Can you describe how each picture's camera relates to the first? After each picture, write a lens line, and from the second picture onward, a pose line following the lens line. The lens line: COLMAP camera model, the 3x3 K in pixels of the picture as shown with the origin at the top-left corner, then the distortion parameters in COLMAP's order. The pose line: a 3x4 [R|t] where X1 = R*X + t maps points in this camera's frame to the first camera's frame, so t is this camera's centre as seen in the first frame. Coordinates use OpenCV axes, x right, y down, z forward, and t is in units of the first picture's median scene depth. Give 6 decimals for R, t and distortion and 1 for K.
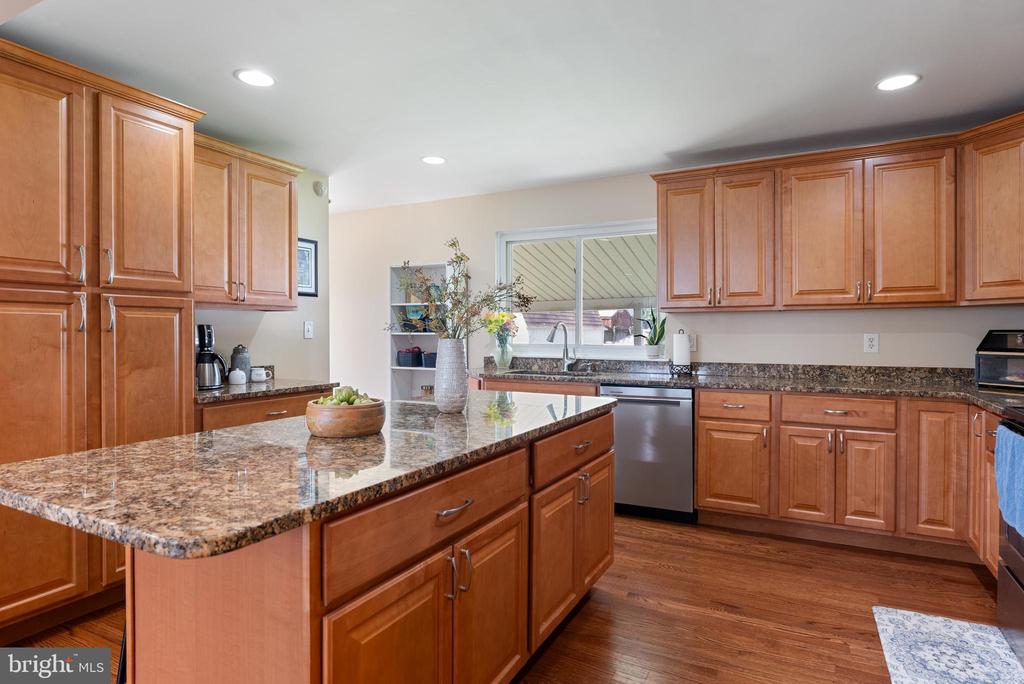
lens RADIAL K [[560.5, 0, 512.2], [0, 560.5, 337.2], [0, 0, 1]] dist [-0.002108, -0.000031]
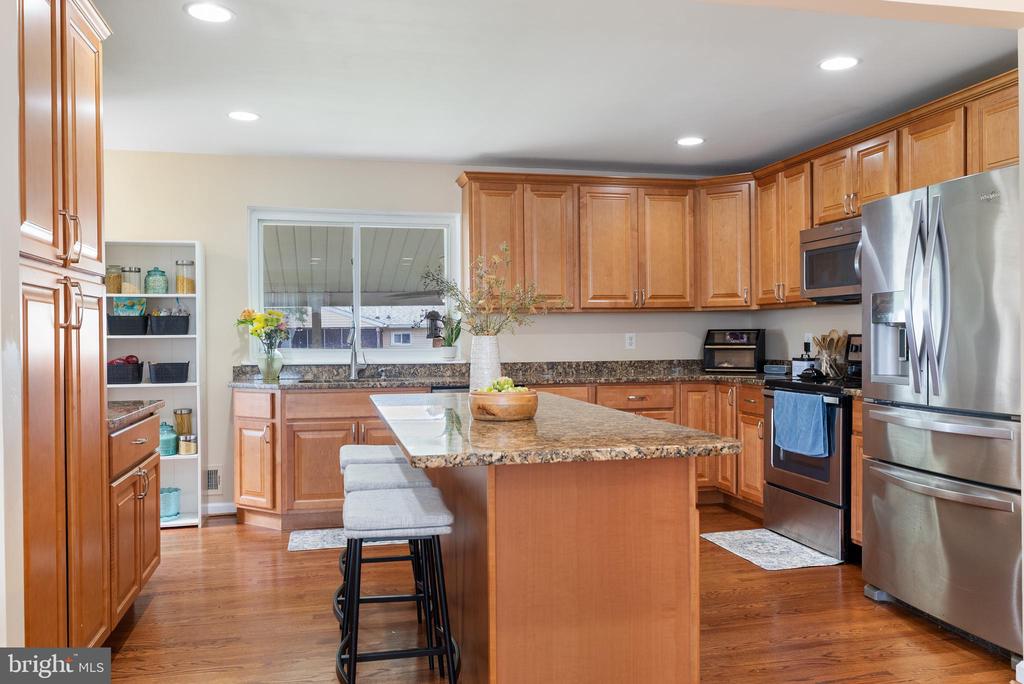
lens RADIAL K [[786.9, 0, 512.0], [0, 786.9, 342.0], [0, 0, 1]] dist [0.001296, 0.001476]
pose [[0.753129, -0.009352, 0.657807, -0.675934], [0.013500, 0.999908, -0.001240, 0.011698], [-0.657735, 0.009814, 0.753186, -0.091675]]
